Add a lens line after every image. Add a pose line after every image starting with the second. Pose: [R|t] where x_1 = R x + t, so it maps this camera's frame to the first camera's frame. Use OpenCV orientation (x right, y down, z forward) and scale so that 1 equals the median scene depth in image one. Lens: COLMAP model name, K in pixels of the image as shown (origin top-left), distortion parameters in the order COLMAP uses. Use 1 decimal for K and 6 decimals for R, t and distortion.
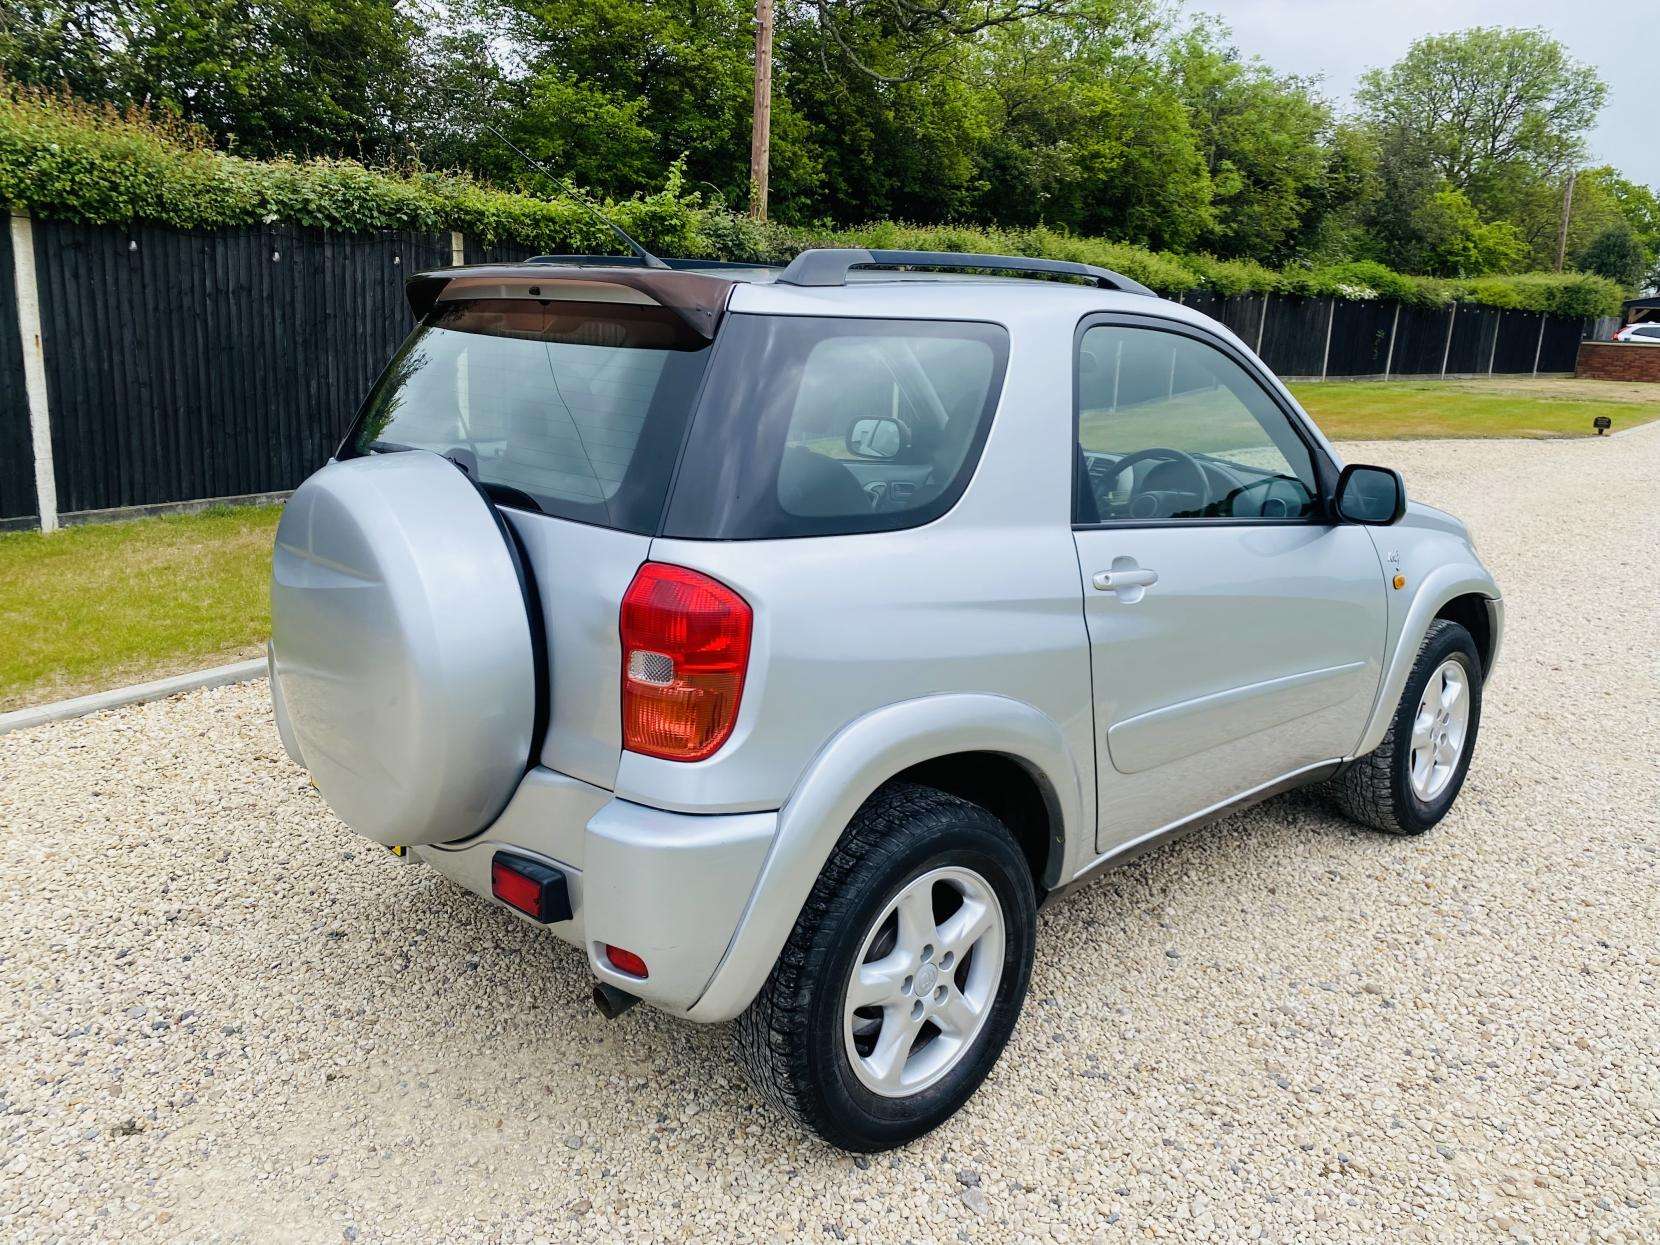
lens RADIAL K [[1278.0, 0, 835.3], [0, 1278.0, 615.5], [0, 0, 1]] dist [0.016209, -0.010546]
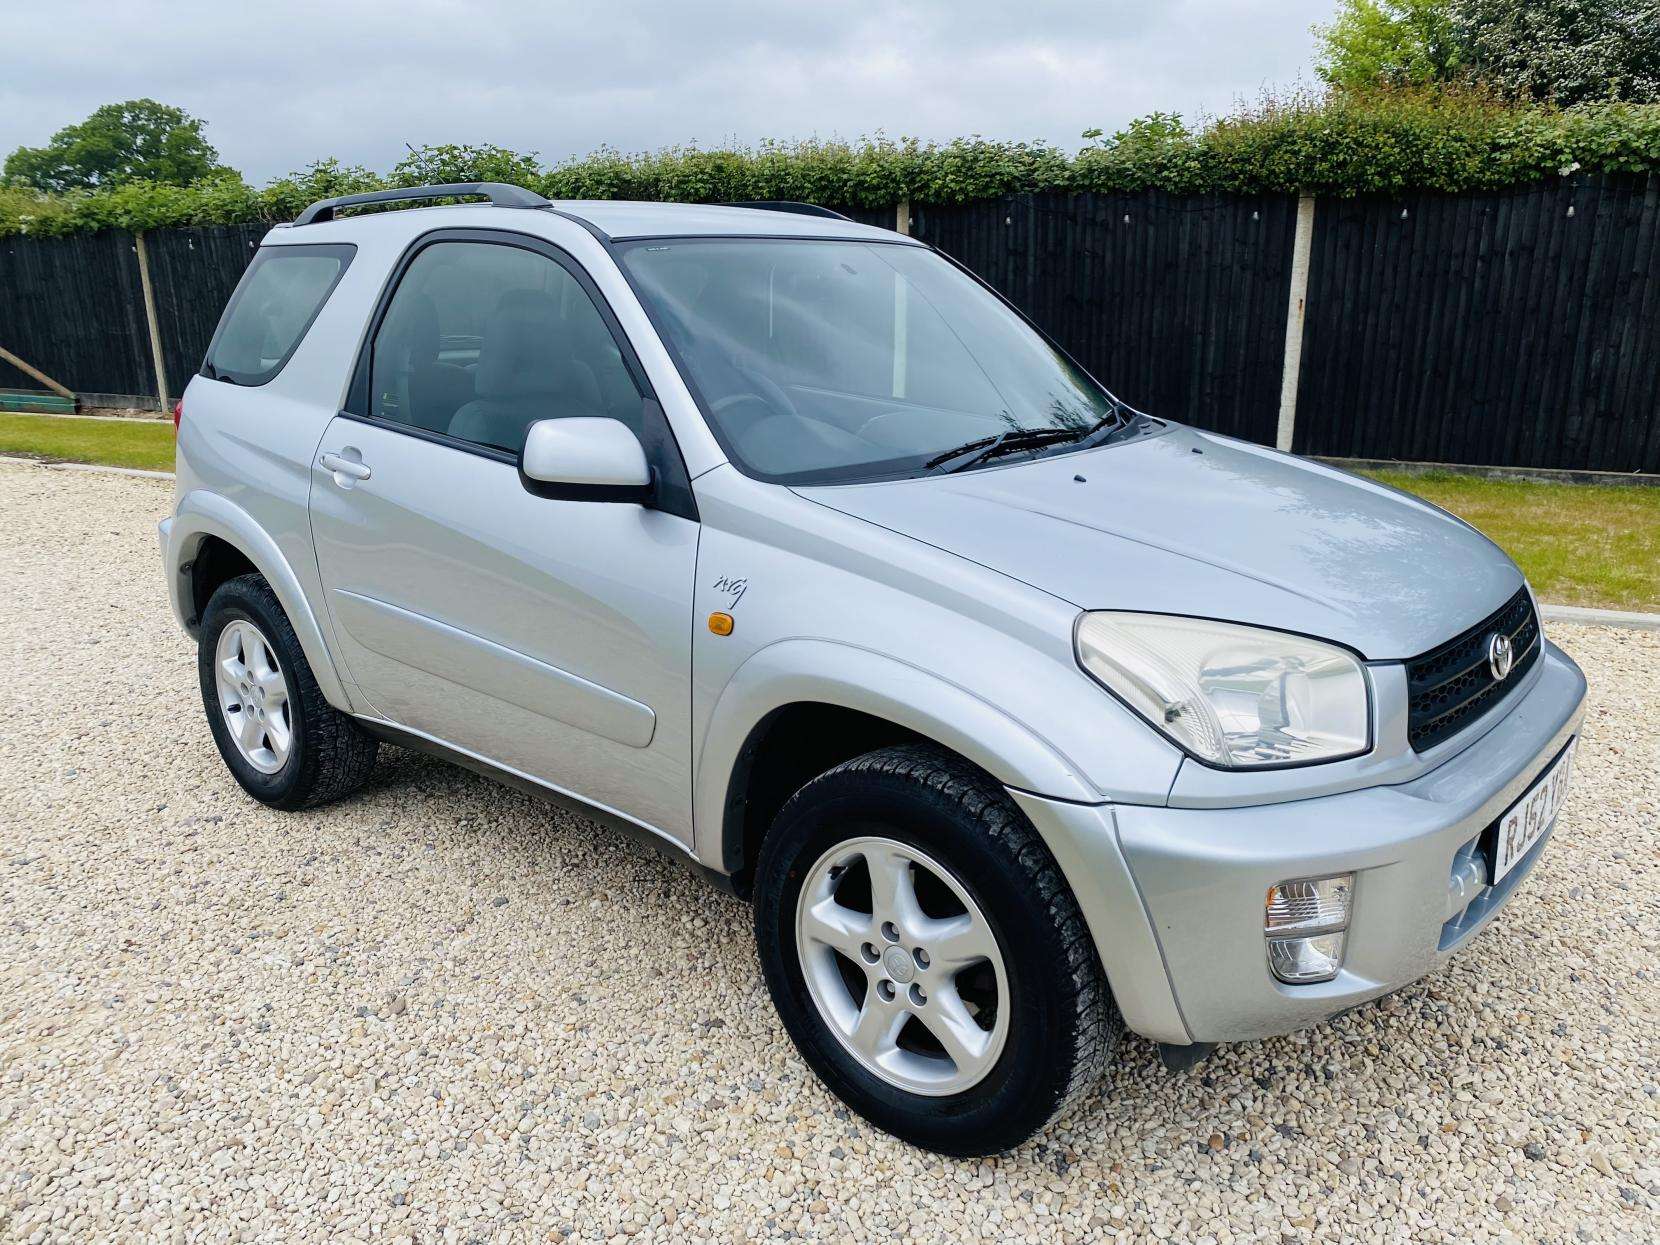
lens RADIAL K [[1278.0, 0, 835.3], [0, 1278.0, 615.5], [0, 0, 1]] dist [0.016209, -0.010546]
pose [[0.102675, 0.225092, -0.968913, 0.468273], [-0.219553, 0.955166, 0.198633, -0.074355], [0.970183, 0.192333, 0.147491, 0.425341]]
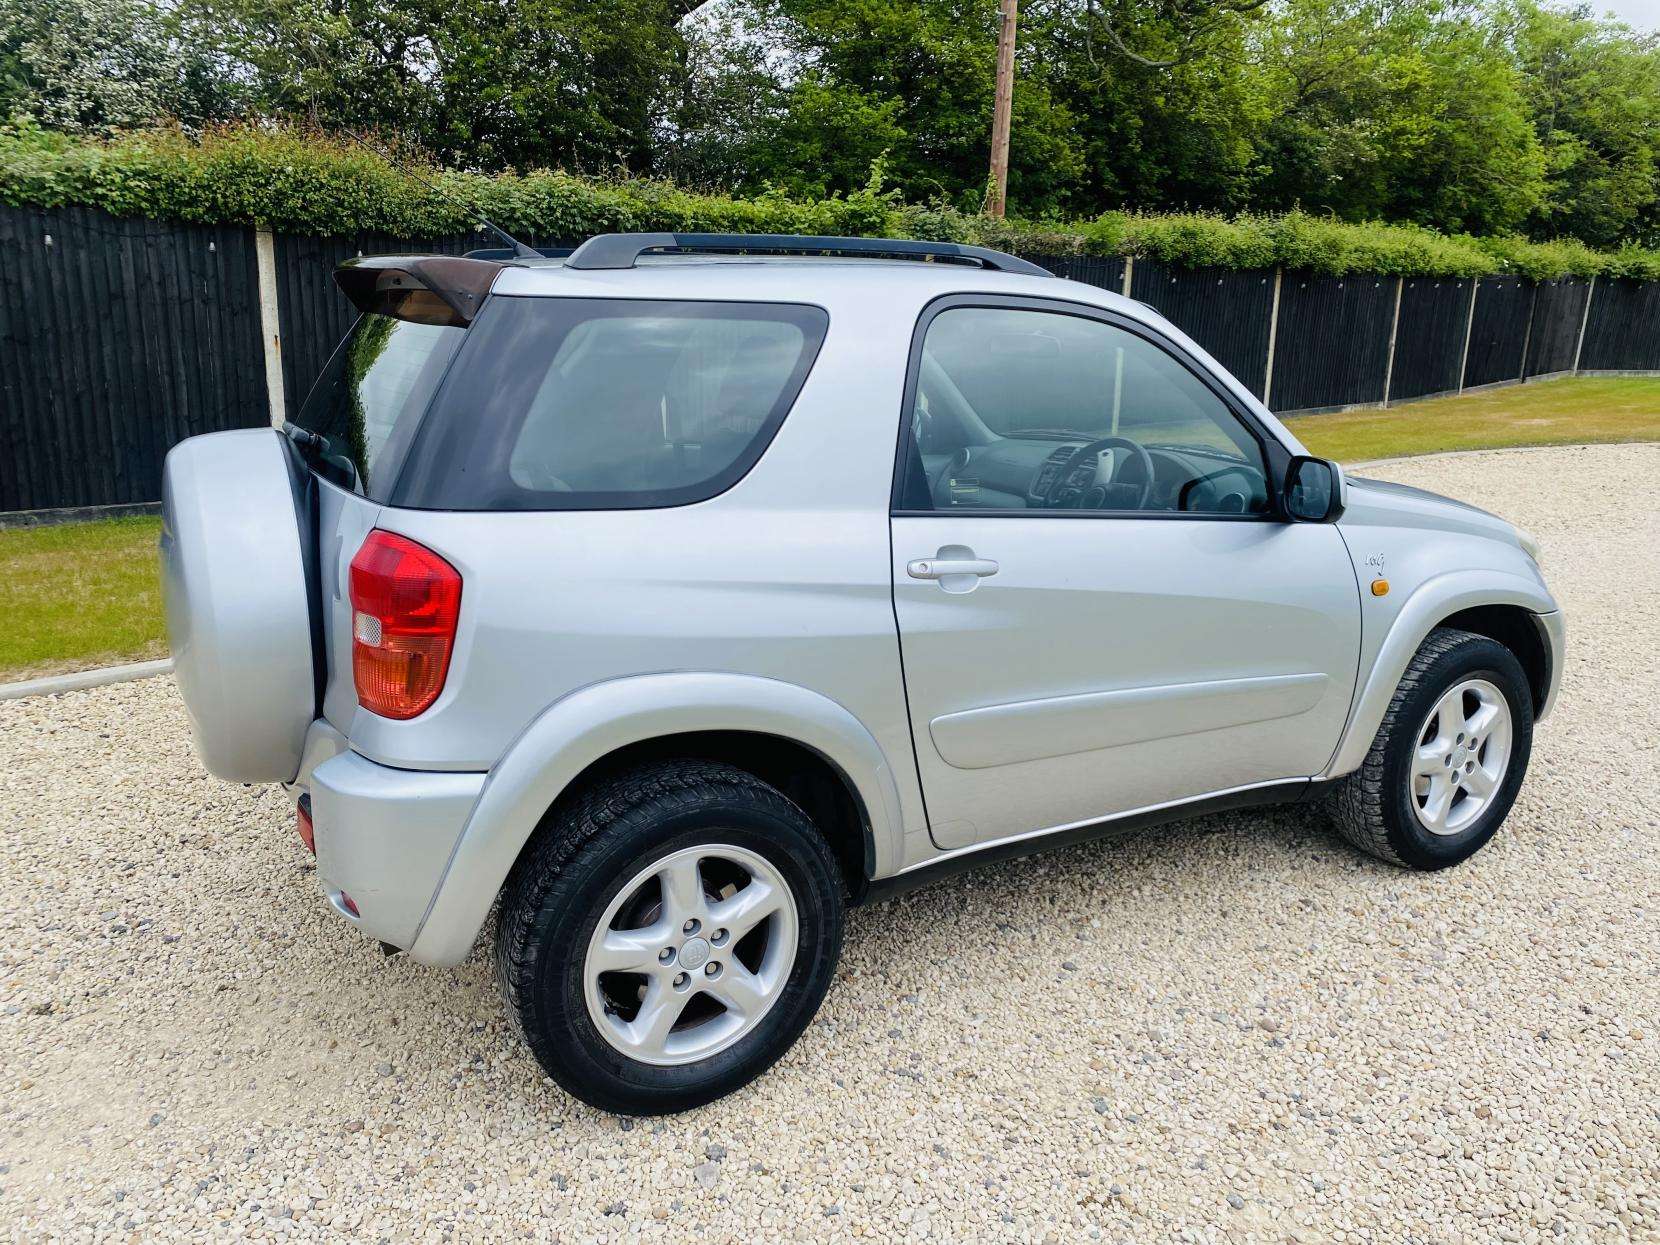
lens RADIAL K [[1271.6, 0, 830.0], [0, 1271.6, 622.5], [0, 0, 1]] dist [0.023774, -0.018708]
pose [[0.970432, 0.043570, -0.237411, 0.121799], [-0.041827, 0.999048, 0.012374, 0.001463], [0.237724, -0.002078, 0.971331, 0.013179]]
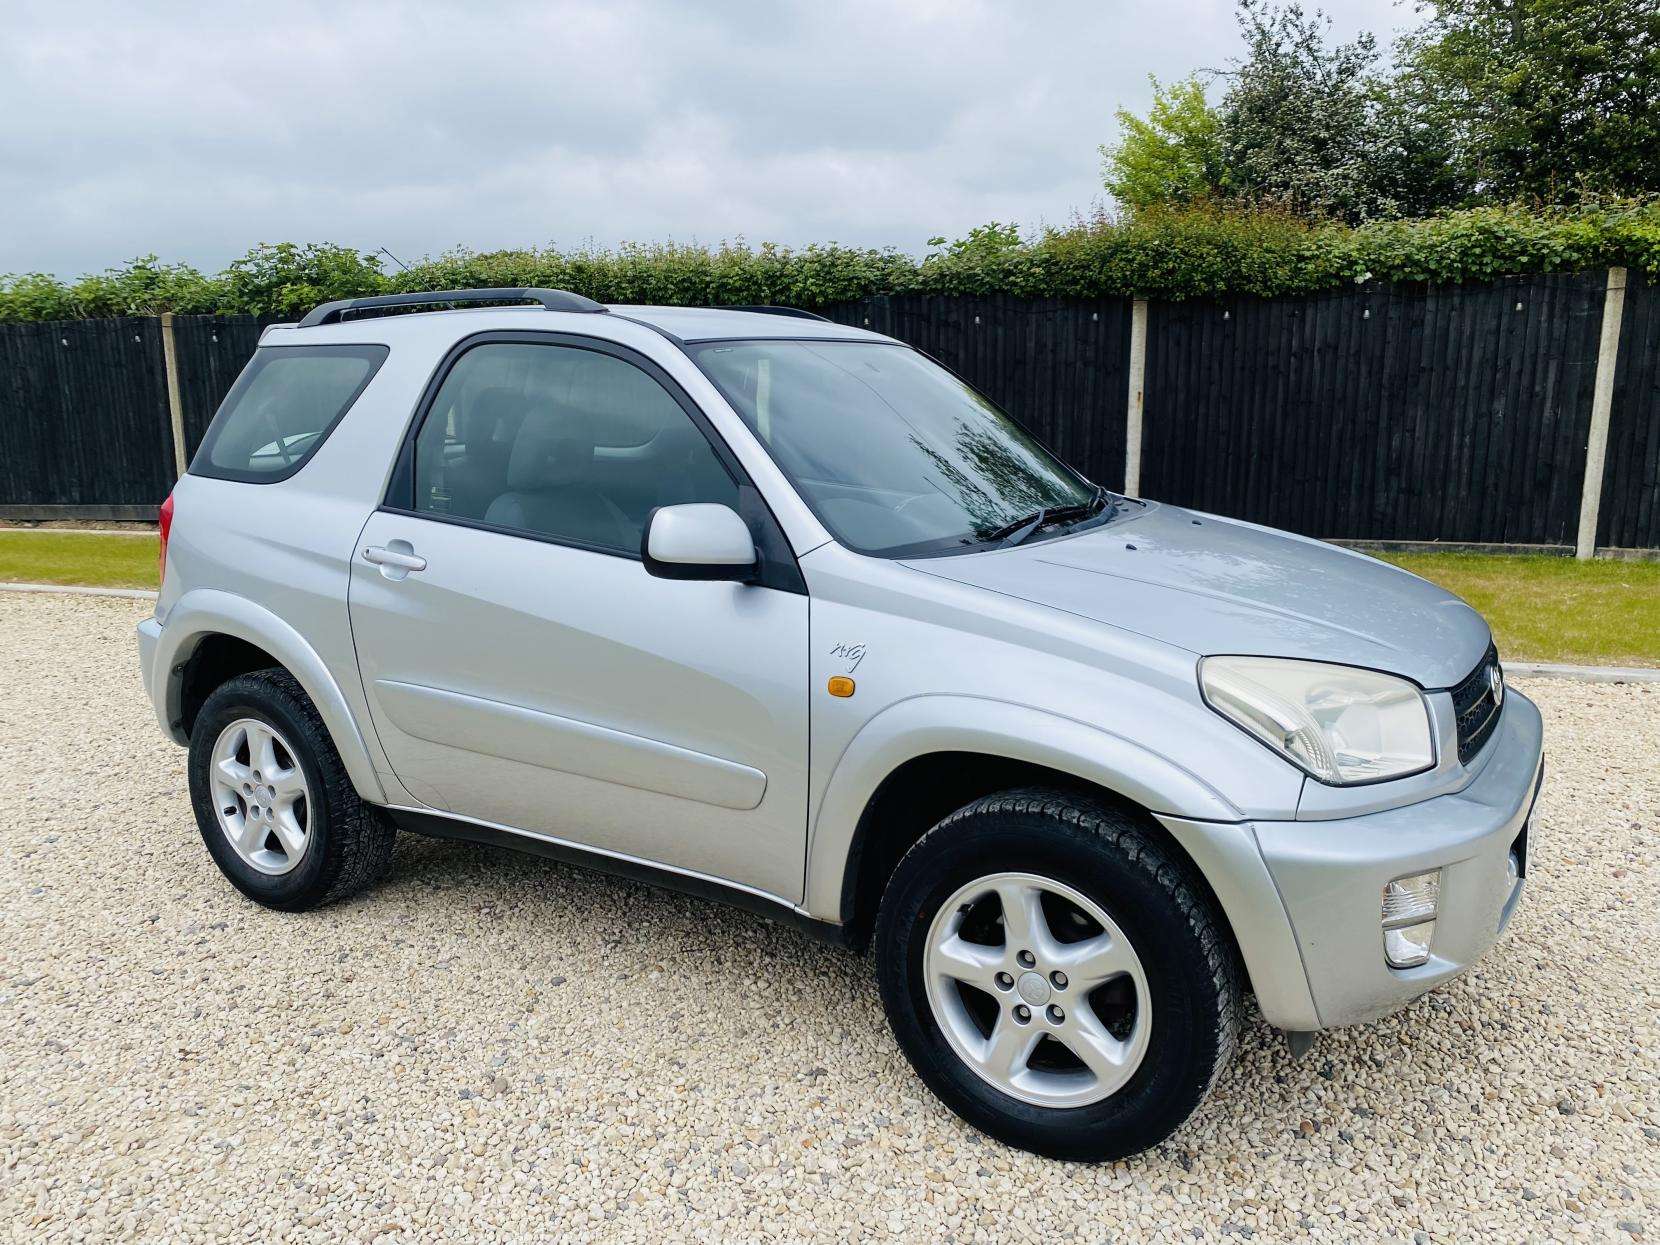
lens RADIAL K [[1278.0, 0, 835.3], [0, 1278.0, 615.5], [0, 0, 1]] dist [0.016209, -0.010546]
pose [[0.263528, 0.149120, -0.953056, 0.482453], [-0.203541, 0.974332, 0.096168, -0.056990], [0.942934, 0.168643, 0.287116, 0.349501]]
